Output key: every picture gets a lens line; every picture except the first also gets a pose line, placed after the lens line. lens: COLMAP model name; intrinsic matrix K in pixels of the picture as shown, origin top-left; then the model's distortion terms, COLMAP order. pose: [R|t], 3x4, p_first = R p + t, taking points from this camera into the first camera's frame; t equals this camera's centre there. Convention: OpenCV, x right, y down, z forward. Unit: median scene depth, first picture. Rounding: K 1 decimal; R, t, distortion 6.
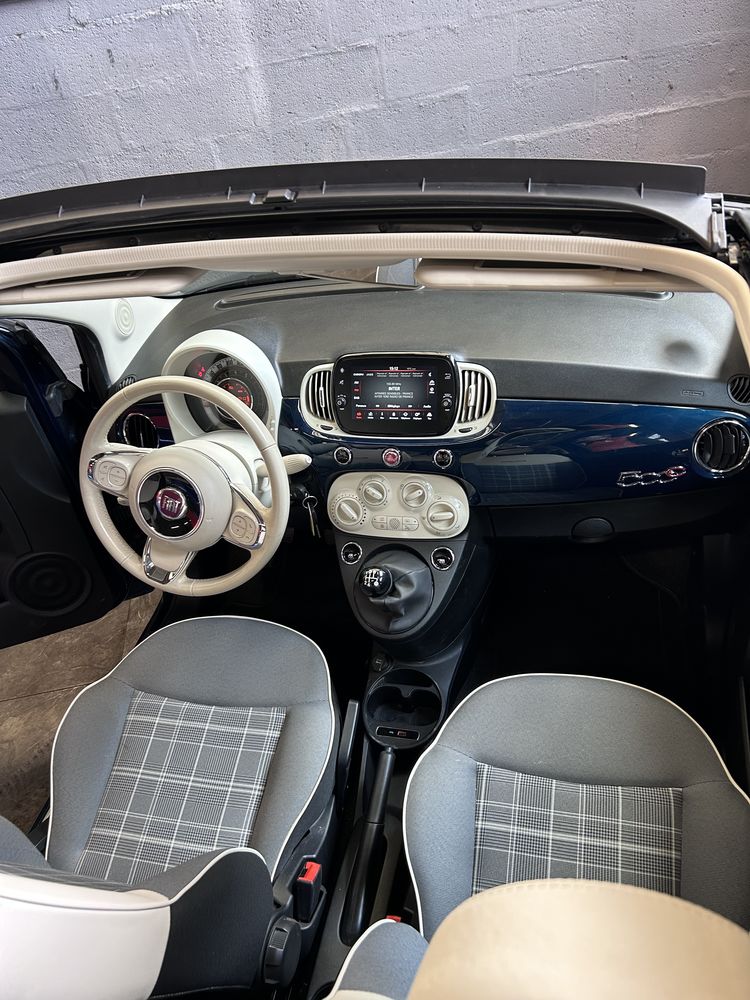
lens RADIAL K [[755.2, 0, 379.1], [0, 755.2, 499.1], [0, 0, 1]] dist [0.077813, -0.084167]
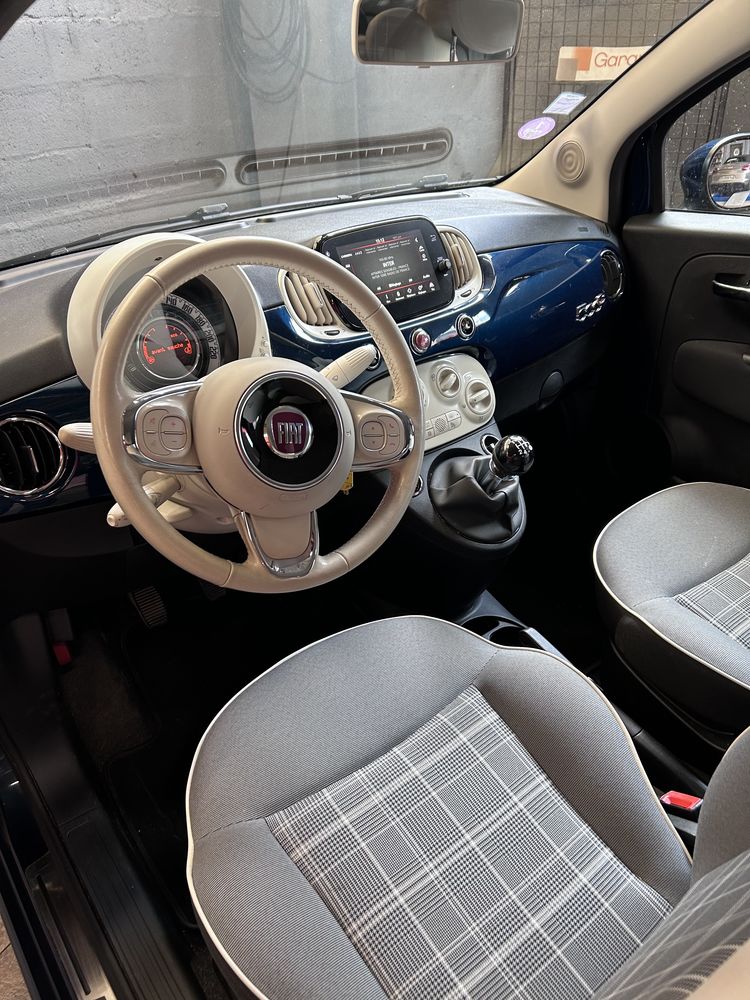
lens RADIAL K [[755.2, 0, 379.1], [0, 755.2, 499.1], [0, 0, 1]] dist [0.077813, -0.084167]
pose [[0.641182, -0.307976, 0.702877, -0.647397], [0.465552, 0.884236, -0.037248, 0.108058], [-0.610038, 0.351109, 0.710336, 0.496641]]
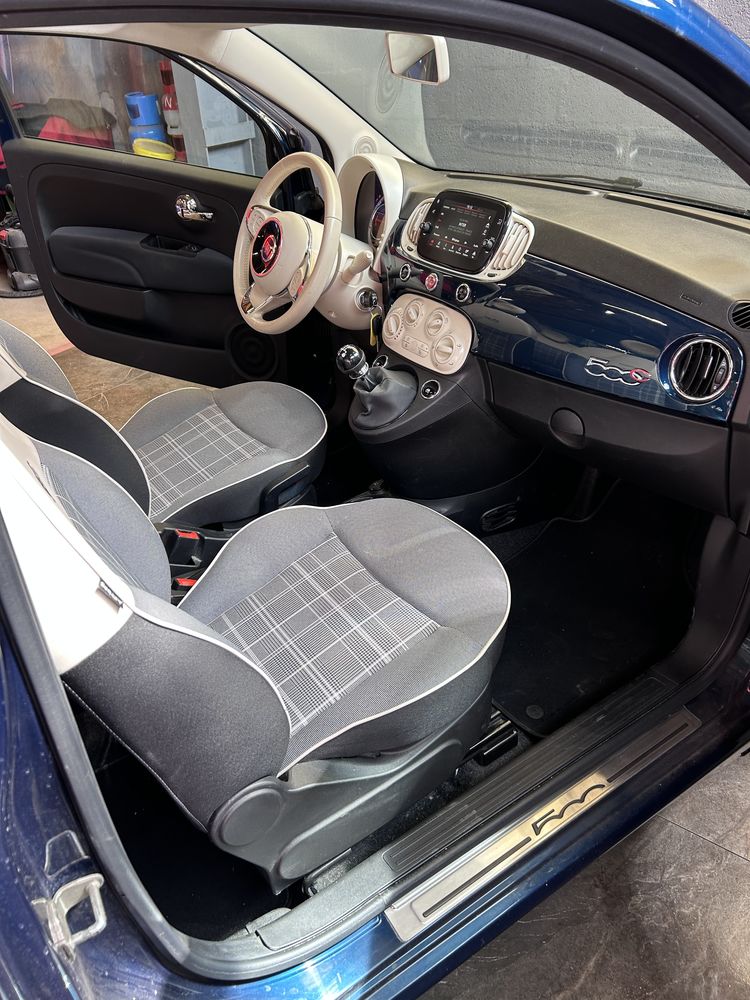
lens RADIAL K [[755.2, 0, 379.1], [0, 755.2, 499.1], [0, 0, 1]] dist [0.077813, -0.084167]
pose [[0.732379, 0.453074, -0.508276, 0.670797], [-0.489679, 0.869154, 0.069175, 0.182898], [0.473112, 0.198230, 0.858411, 0.064496]]
